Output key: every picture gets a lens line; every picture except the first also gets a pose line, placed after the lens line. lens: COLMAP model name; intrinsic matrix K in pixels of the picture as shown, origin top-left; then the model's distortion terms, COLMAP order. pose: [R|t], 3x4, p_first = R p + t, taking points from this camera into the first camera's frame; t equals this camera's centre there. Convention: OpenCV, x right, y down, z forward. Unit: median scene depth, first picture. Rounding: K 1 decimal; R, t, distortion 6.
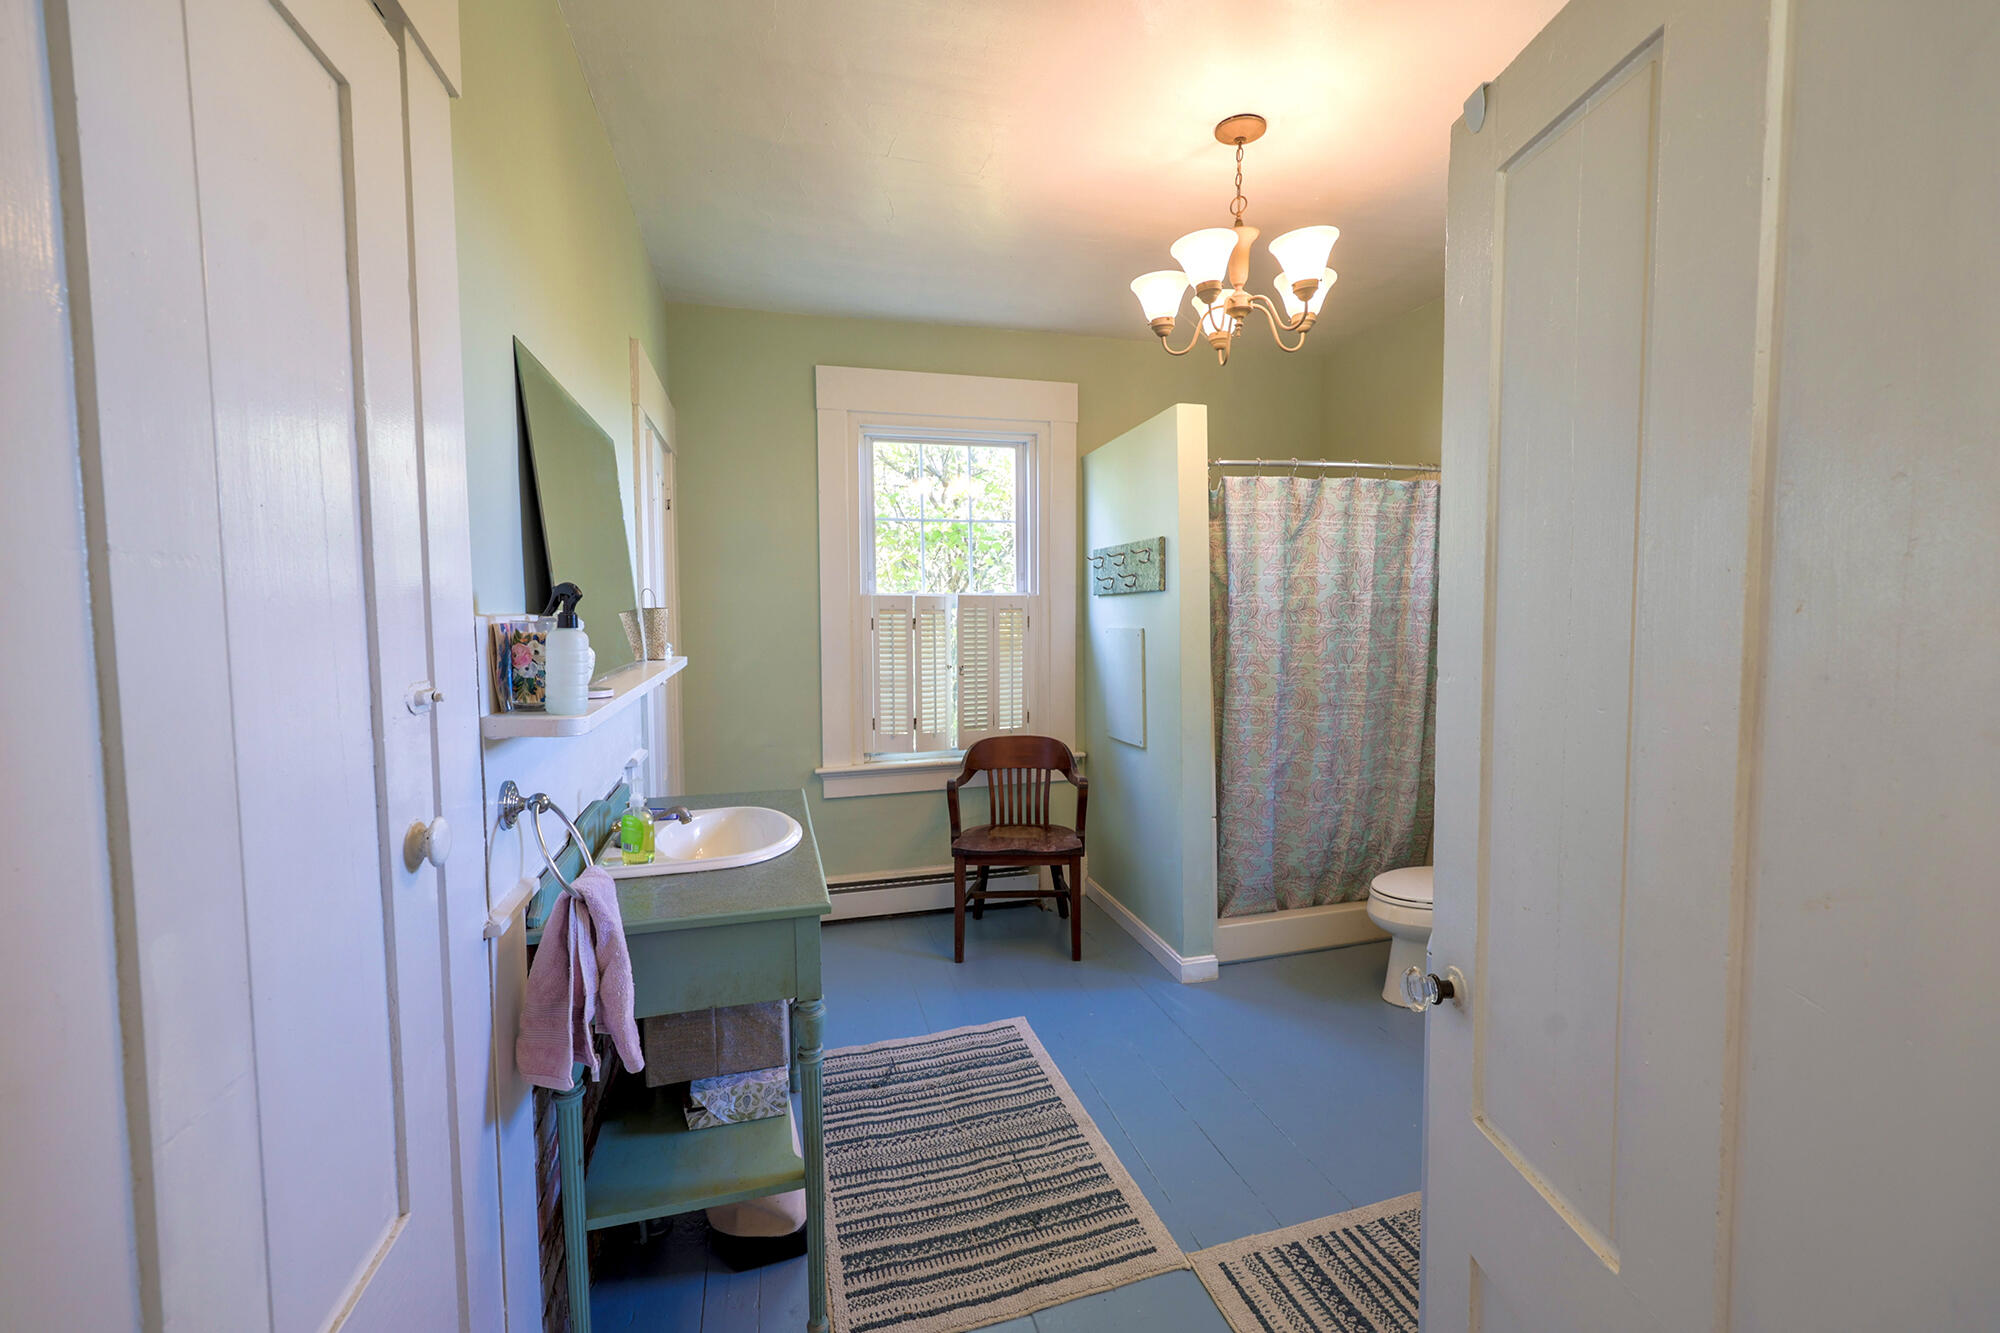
lens RADIAL K [[811.6, 0, 999.1], [0, 811.6, 657.8], [0, 0, 1]] dist [0.003865, -0.000284]
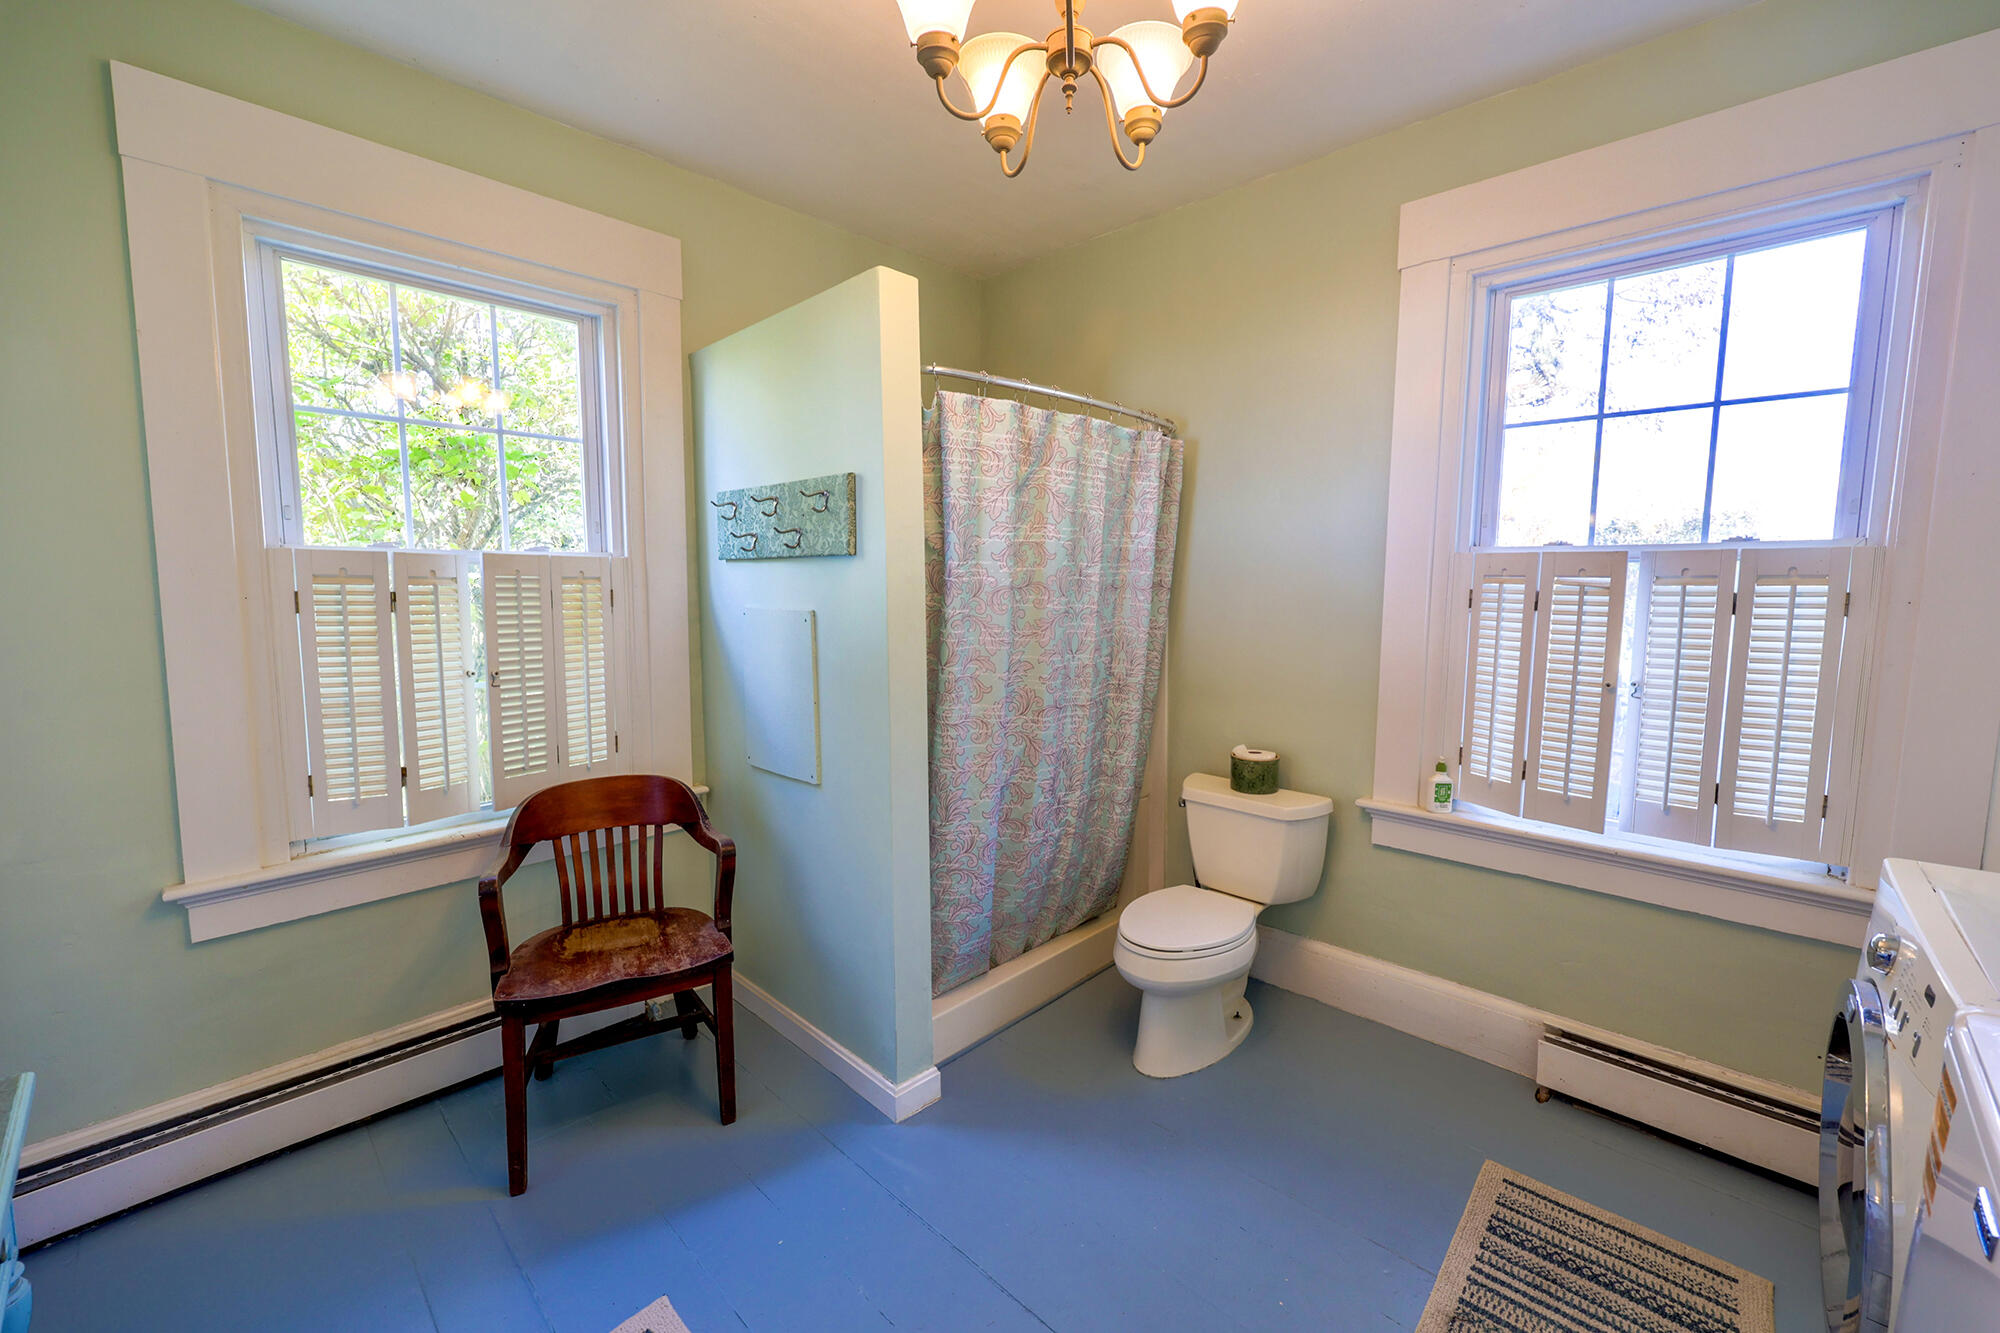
lens RADIAL K [[811.6, 0, 1000.9], [0, 811.6, 662.8], [0, 0, 1]] dist [0.003865, -0.000284]
pose [[0.860890, -0.037753, 0.507389, -0.033177], [0.015213, 0.998707, 0.048498, -0.022893], [-0.508564, -0.034032, 0.860351, 0.334674]]
